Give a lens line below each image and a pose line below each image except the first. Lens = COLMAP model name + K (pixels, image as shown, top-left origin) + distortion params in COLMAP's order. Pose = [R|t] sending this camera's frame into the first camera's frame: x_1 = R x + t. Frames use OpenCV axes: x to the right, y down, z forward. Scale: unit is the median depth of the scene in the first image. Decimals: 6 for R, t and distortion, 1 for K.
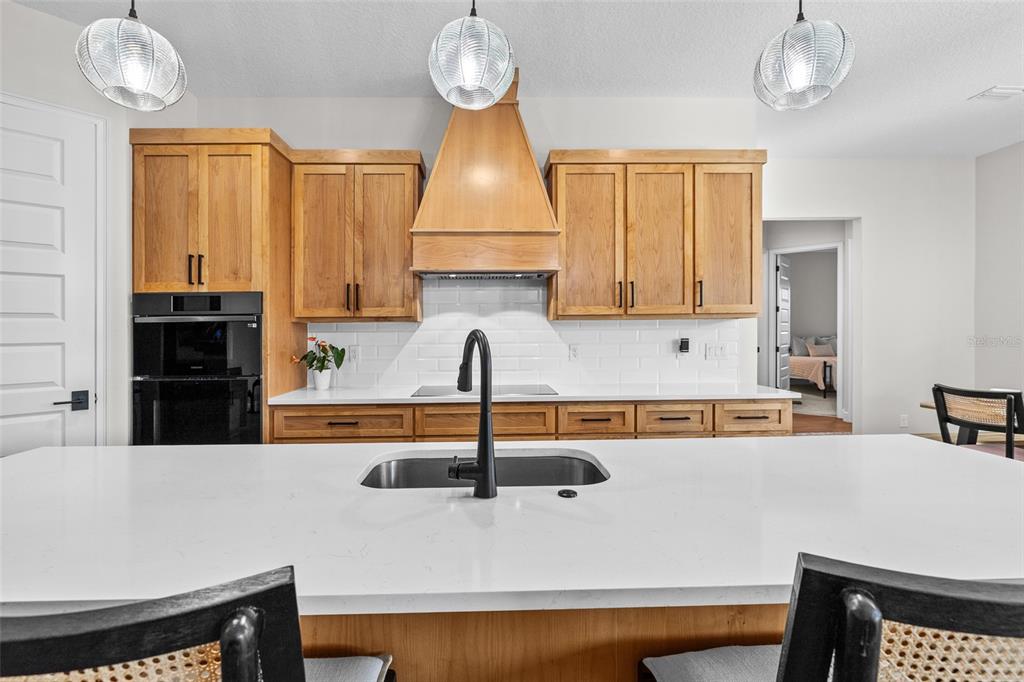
lens RADIAL K [[465.1, 0, 505.1], [0, 465.1, 339.2], [0, 0, 1]] dist [-0.000817, -0.000664]
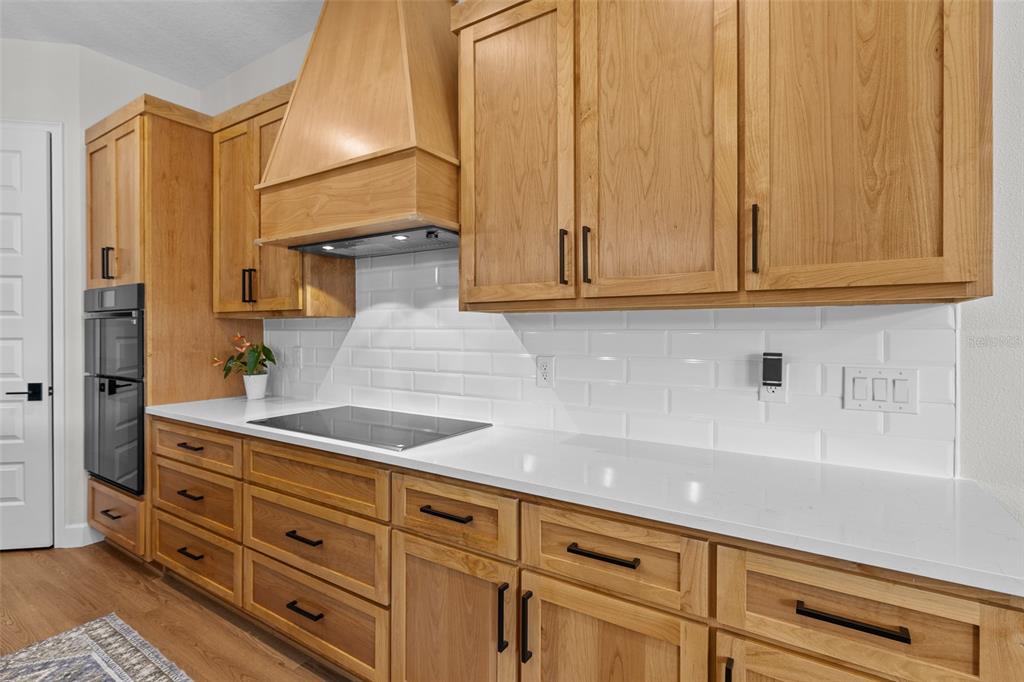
lens RADIAL K [[482.1, 0, 514.6], [0, 482.1, 335.1], [0, 0, 1]] dist [-0.002534, 0.000450]
pose [[0.819951, 0.015196, -0.572232, 0.520566], [-0.017806, 0.999841, 0.001036, -0.016507], [0.572157, 0.009340, 0.820091, 0.599652]]
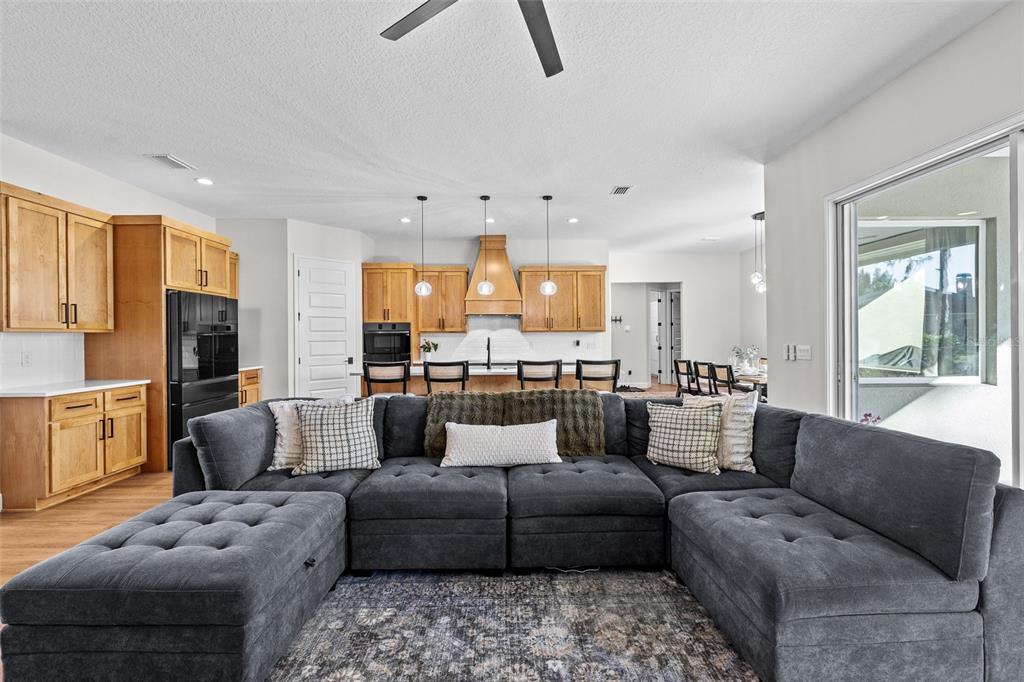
lens RADIAL K [[442.8, 0, 536.4], [0, 442.8, 339.8], [0, 0, 1]] dist [0.010780, 0.000584]
pose [[0.999689, 0.003890, 0.024652, 0.139491], [-0.003695, 0.999962, -0.007943, 0.015819], [-0.024682, 0.007849, 0.999665, -1.477616]]
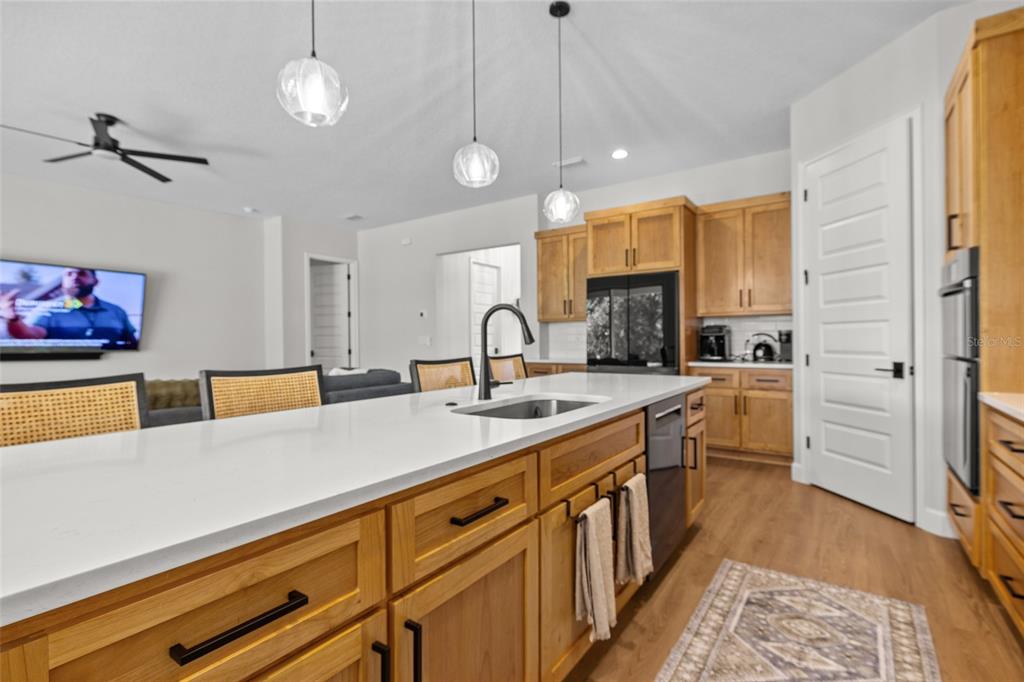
lens RADIAL K [[482.1, 0, 507.6], [0, 482.1, 340.5], [0, 0, 1]] dist [-0.002534, 0.000450]
pose [[-0.609178, 0.017330, -0.792844, 0.494735], [0.003577, 0.999811, 0.019106, 0.027695], [0.793025, 0.008803, -0.609125, 0.797192]]
